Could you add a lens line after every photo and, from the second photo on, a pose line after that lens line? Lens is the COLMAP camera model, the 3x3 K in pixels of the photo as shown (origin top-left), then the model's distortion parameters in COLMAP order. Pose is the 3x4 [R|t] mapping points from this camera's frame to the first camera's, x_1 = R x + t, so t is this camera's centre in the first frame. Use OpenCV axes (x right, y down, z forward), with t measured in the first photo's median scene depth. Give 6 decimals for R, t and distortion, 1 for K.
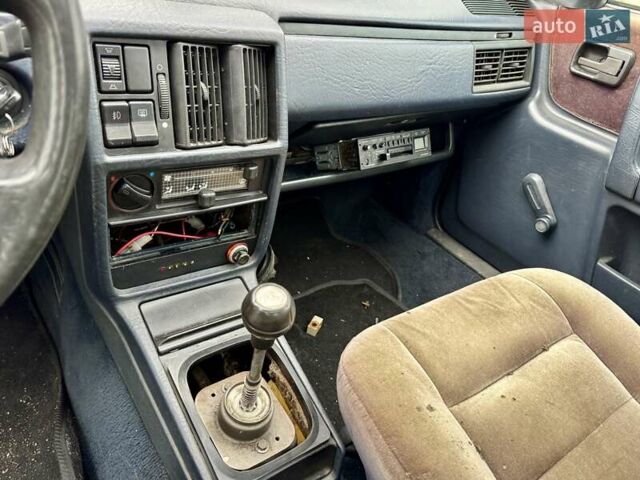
lens RADIAL K [[476.0, 0, 320.0], [0, 476.0, 240.0], [0, 0, 1]] dist [0.066518, -0.115310]
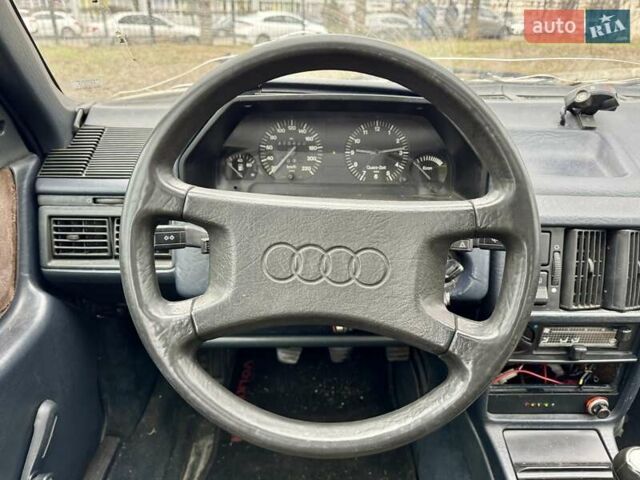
lens RADIAL K [[476.0, 0, 320.0], [0, 476.0, 240.0], [0, 0, 1]] dist [0.066518, -0.115310]
pose [[0.801472, 0.057048, -0.595305, -0.056524], [-0.199762, 0.963802, -0.176582, -0.017133], [0.563682, 0.260445, 0.783856, -0.280470]]
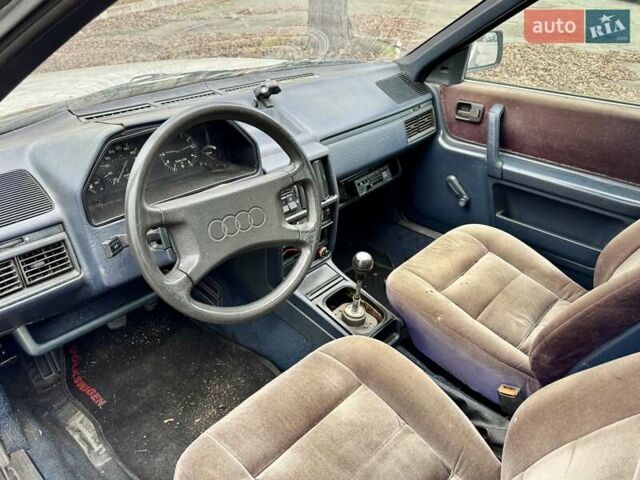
lens RADIAL K [[476.0, 0, 320.0], [0, 476.0, 240.0], [0, 0, 1]] dist [0.066518, -0.115310]
pose [[0.964206, -0.245519, 0.100139, -0.388845], [0.249495, 0.967937, -0.029144, 0.035879], [-0.089773, 0.053085, 0.994547, -1.064430]]
